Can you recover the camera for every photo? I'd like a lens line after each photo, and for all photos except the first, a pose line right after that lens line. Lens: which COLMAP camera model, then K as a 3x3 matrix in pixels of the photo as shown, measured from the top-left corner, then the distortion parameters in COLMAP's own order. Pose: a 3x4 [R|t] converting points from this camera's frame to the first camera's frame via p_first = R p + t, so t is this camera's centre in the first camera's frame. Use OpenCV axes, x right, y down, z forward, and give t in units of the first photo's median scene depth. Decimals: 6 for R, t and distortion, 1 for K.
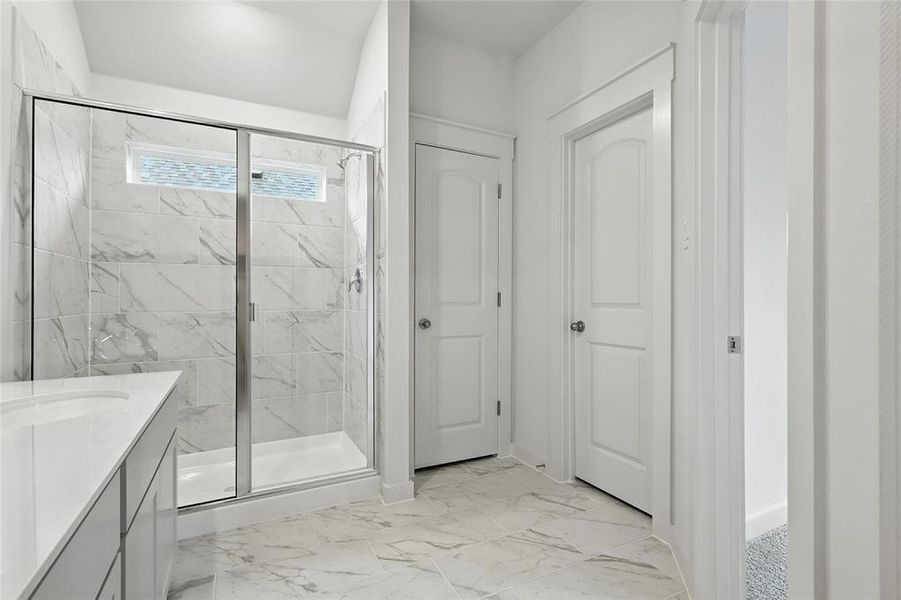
lens RADIAL K [[424.6, 0, 450.5], [0, 424.6, 300.0], [0, 0, 1]] dist [0.004756, 0.000082]
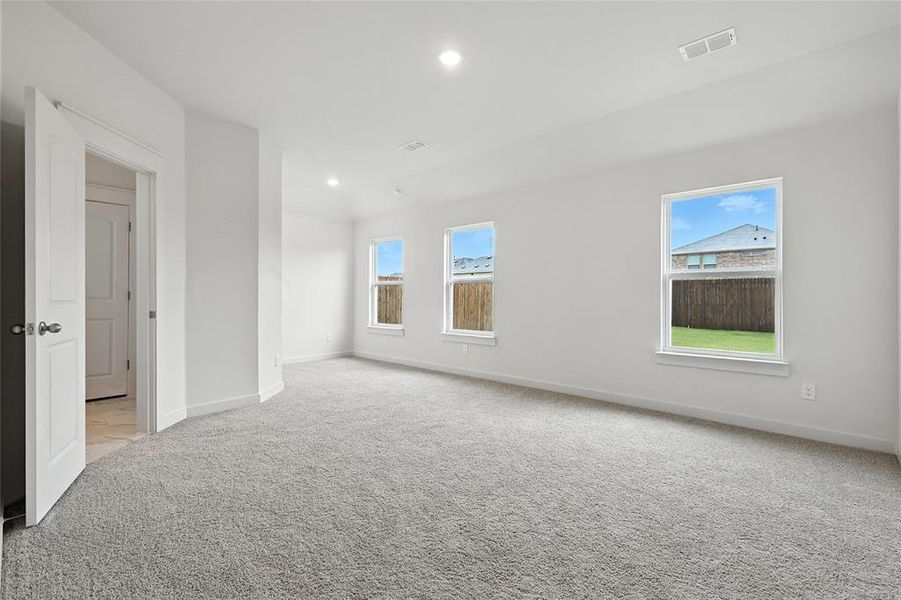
lens RADIAL K [[395.1, 0, 451.2], [0, 395.1, 296.3], [0, 0, 1]] dist [0.004169, 0.000243]
pose [[0.931907, -0.002256, 0.362690, 0.845404], [0.003755, 0.999987, -0.003430, 0.010950], [-0.362677, 0.004559, 0.931904, -0.969551]]
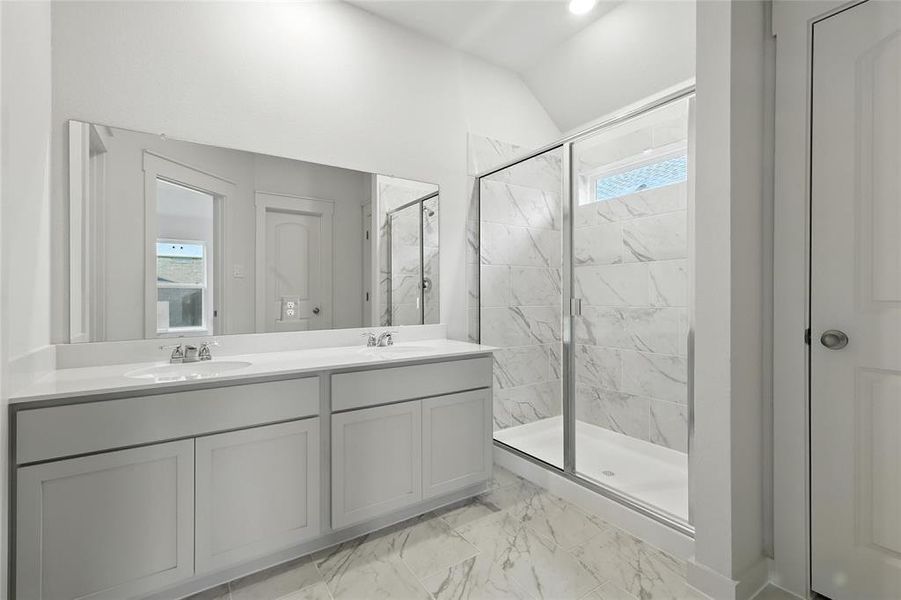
lens RADIAL K [[401.0, 0, 450.8], [0, 401.0, 295.0], [0, 0, 1]] dist [0.007350, 0.000050]
pose [[0.124876, 0.001698, -0.992171, 0.437598], [-0.001932, 0.999997, 0.001468, -0.003235], [0.992170, 0.001734, 0.124879, 0.485939]]
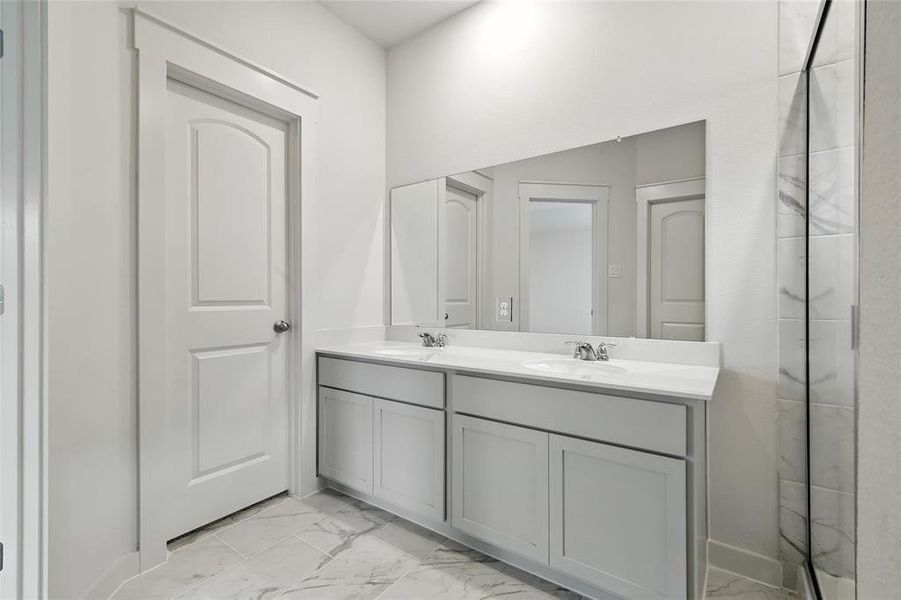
lens RADIAL K [[424.6, 0, 450.5], [0, 424.6, 300.0], [0, 0, 1]] dist [0.004756, 0.000082]
pose [[-0.893941, -0.001302, -0.448183, 0.057000], [-0.003286, 0.999988, 0.003649, 0.003681], [0.448173, 0.004735, -0.893934, 1.040502]]
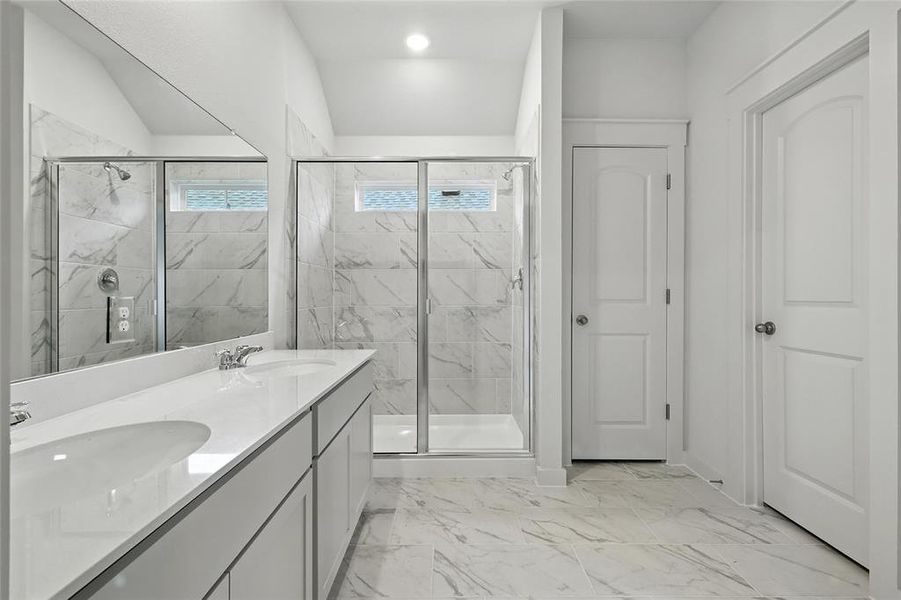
lens RADIAL K [[395.1, 0, 451.2], [0, 395.1, 296.3], [0, 0, 1]] dist [0.004169, 0.000243]
pose [[0.894781, 0.001148, -0.446504, 0.091579], [-0.002087, 0.999997, -0.001611, 0.000485], [0.446501, 0.002373, 0.894780, -0.002034]]
